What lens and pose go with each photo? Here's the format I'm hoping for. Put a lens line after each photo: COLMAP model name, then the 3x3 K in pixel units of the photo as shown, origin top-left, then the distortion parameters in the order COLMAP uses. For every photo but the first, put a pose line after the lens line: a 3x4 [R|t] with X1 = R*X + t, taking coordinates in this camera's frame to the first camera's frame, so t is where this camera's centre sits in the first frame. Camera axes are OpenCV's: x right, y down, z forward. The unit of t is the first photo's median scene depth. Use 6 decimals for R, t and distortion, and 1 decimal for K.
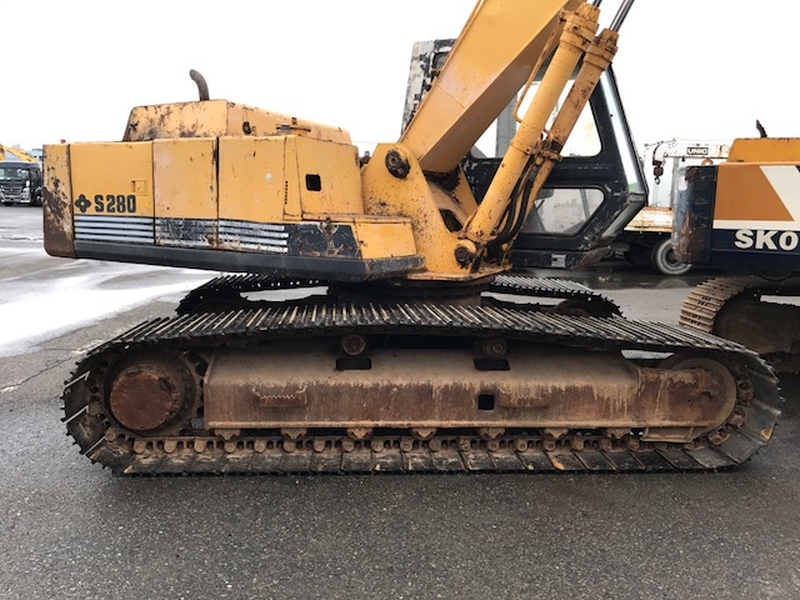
lens RADIAL K [[655.6, 0, 398.0], [0, 655.6, 295.6], [0, 0, 1]] dist [0.031146, -0.035544]
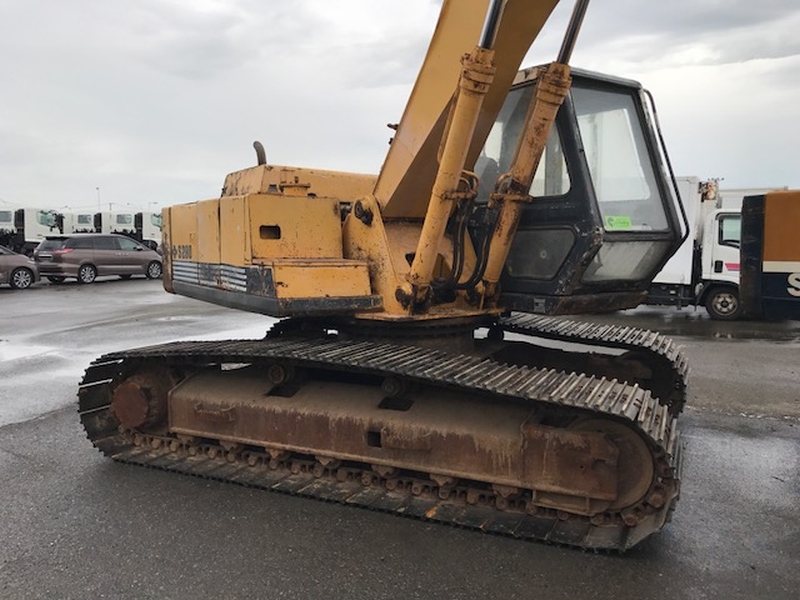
lens RADIAL K [[655.6, 0, 398.0], [0, 655.6, 295.6], [0, 0, 1]] dist [0.031146, -0.035544]
pose [[0.876738, 0.018579, -0.480609, 0.601780], [-0.048518, 0.997573, -0.049943, -0.012072], [0.478515, 0.067105, 0.875512, 0.090932]]
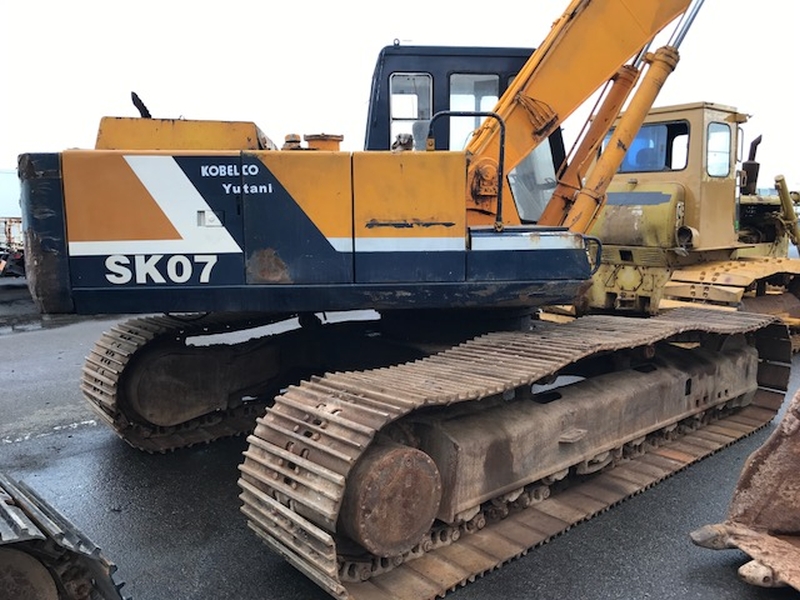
lens RADIAL K [[655.6, 0, 398.0], [0, 655.6, 295.6], [0, 0, 1]] dist [0.031146, -0.035544]
pose [[0.759121, -0.103113, 0.642731, 0.394241], [0.114401, 0.993140, 0.024213, -0.056430], [-0.640818, 0.055149, 0.765709, 0.422203]]
